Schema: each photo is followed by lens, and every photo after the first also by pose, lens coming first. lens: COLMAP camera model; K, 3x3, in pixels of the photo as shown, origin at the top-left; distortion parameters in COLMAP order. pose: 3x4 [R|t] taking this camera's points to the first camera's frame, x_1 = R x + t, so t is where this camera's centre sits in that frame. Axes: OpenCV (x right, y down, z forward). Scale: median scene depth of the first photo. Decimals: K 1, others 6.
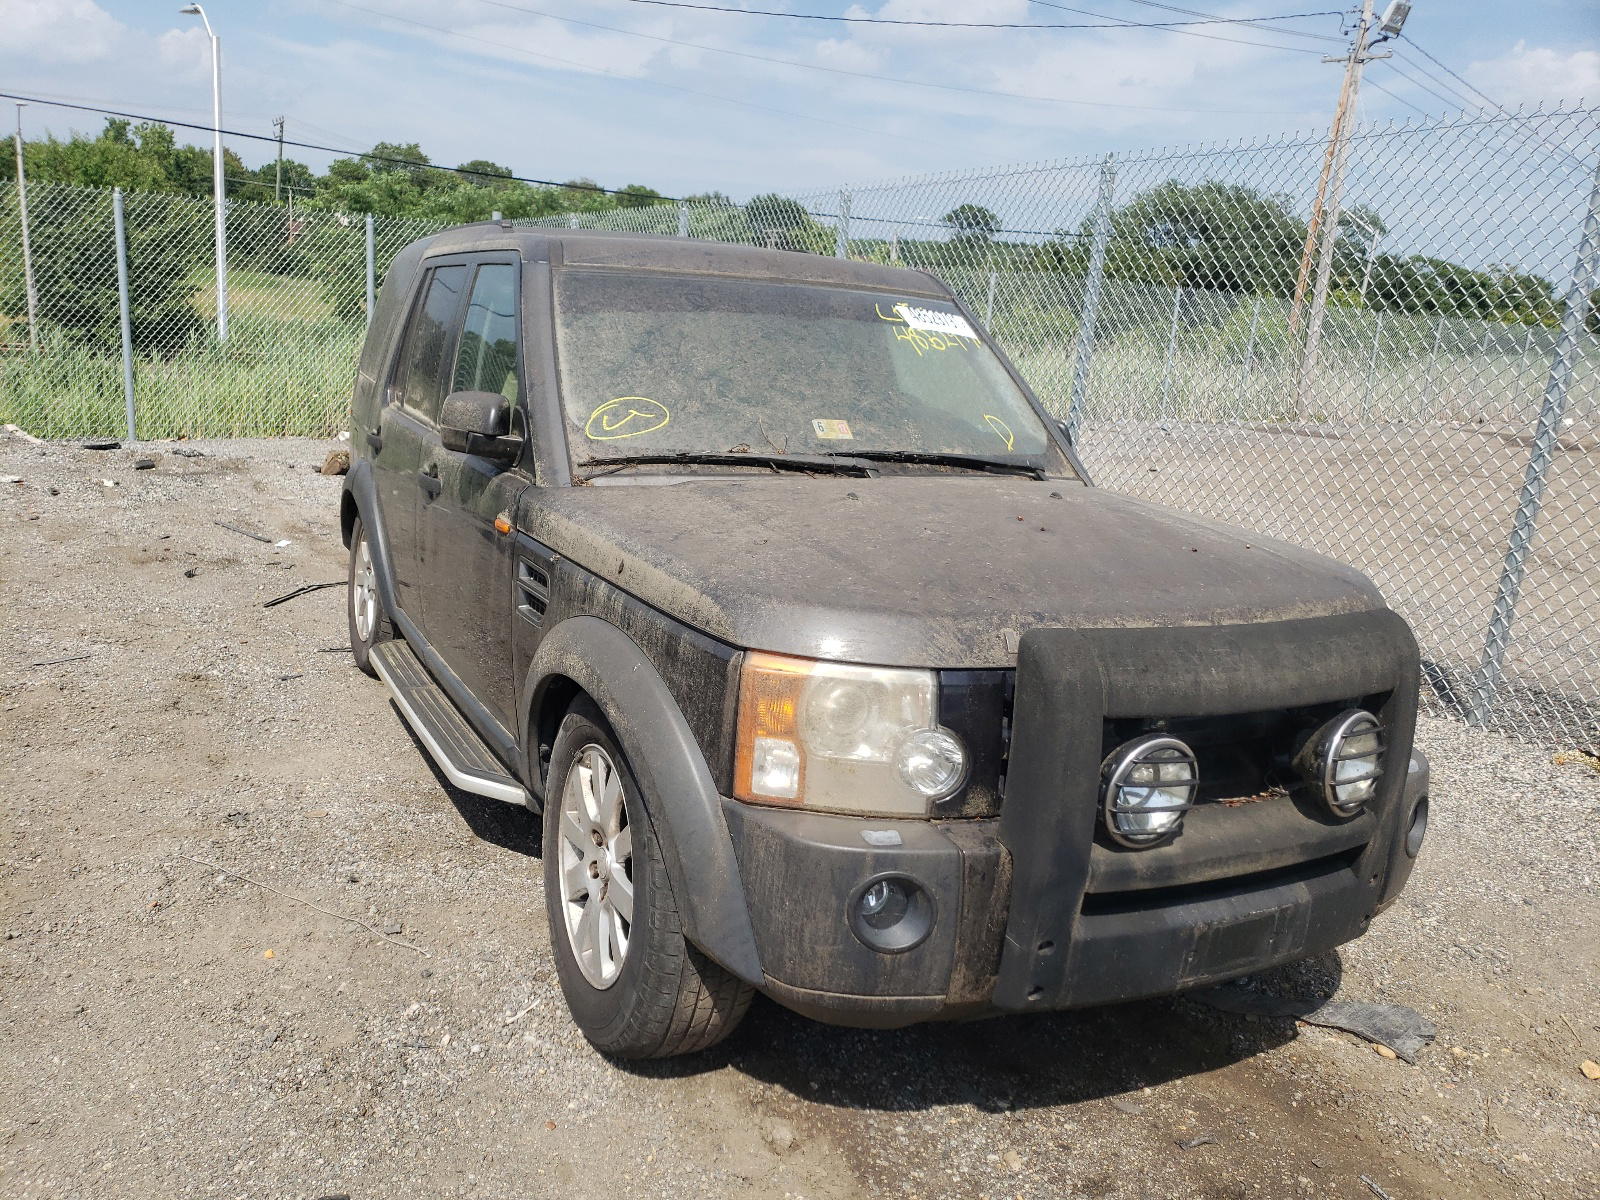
lens RADIAL K [[1013.6, 0, 802.3], [0, 1013.6, 603.6], [0, 0, 1]] dist [0.004176, 0.002494]
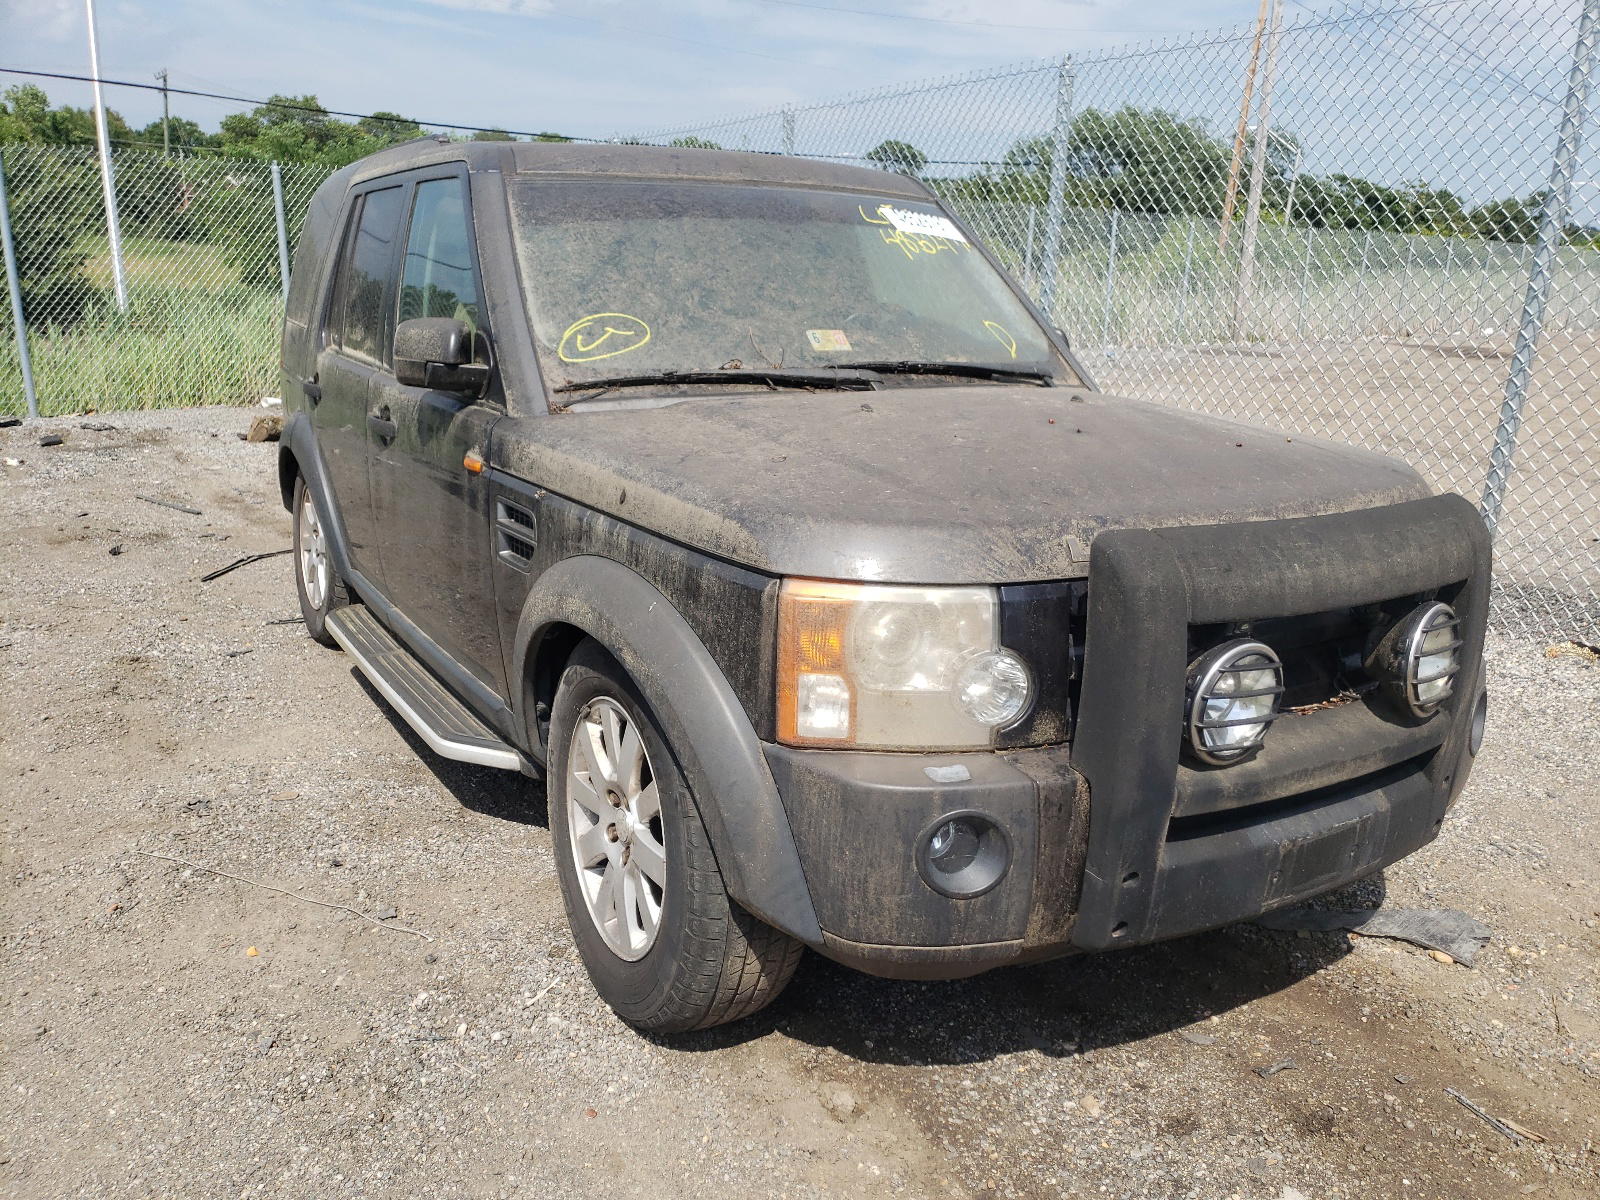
lens RADIAL K [[1013.6, 0, 802.3], [0, 1013.6, 603.6], [0, 0, 1]] dist [0.004176, 0.002494]
pose [[0.996670, -0.062646, 0.052186, -0.063910], [0.060041, 0.996939, 0.050086, 0.019880], [-0.055164, -0.046786, 0.997381, 0.084564]]
